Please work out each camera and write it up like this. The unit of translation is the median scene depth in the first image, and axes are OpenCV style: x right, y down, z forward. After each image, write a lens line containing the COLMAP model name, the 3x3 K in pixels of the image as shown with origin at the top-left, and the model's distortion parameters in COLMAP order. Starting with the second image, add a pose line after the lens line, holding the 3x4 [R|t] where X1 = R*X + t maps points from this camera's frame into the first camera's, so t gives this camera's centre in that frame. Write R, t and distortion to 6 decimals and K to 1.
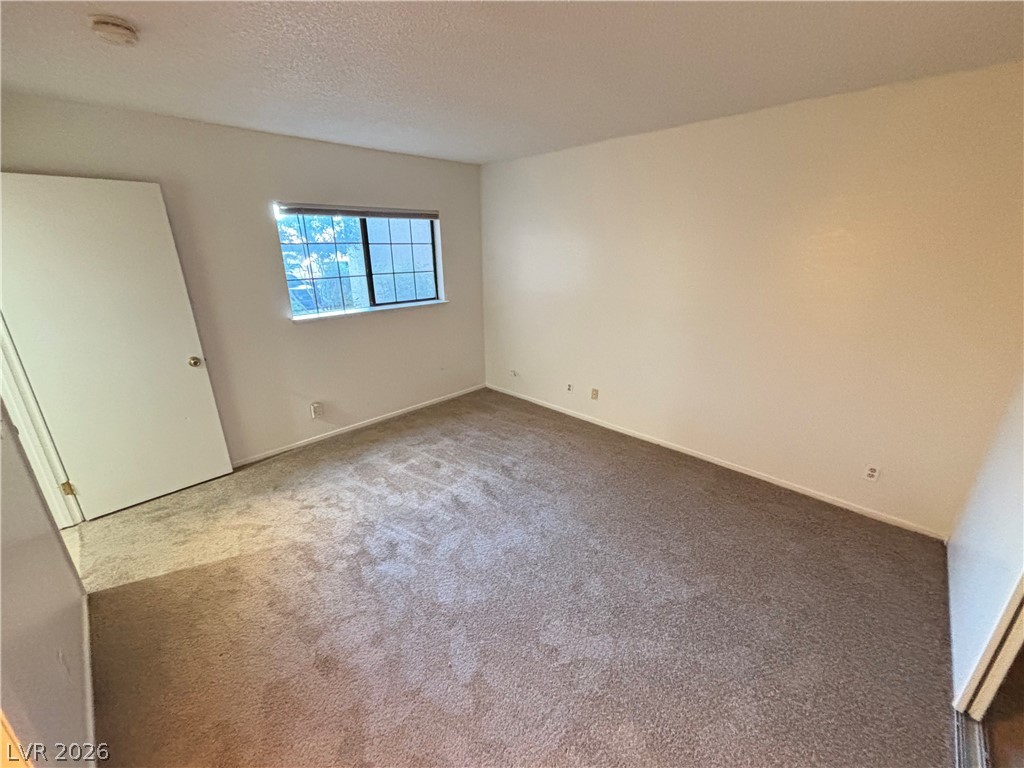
lens RADIAL K [[412.5, 0, 506.8], [0, 412.5, 388.7], [0, 0, 1]] dist [0.001750, -0.000701]
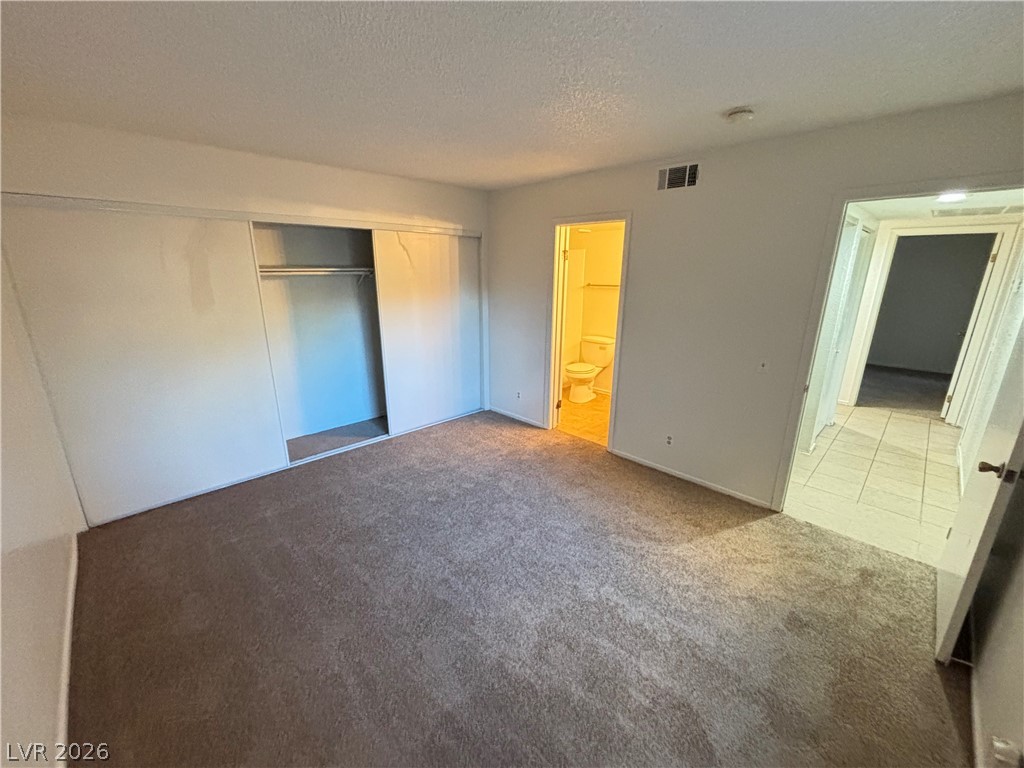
lens RADIAL K [[412.5, 0, 511.1], [0, 412.5, 382.1], [0, 0, 1]] dist [0.001750, -0.000701]
pose [[-0.999773, 0.000870, 0.021308, -0.138046], [0.012884, 0.820851, 0.570998, -0.628524], [-0.016994, 0.571142, -0.820675, 1.799676]]
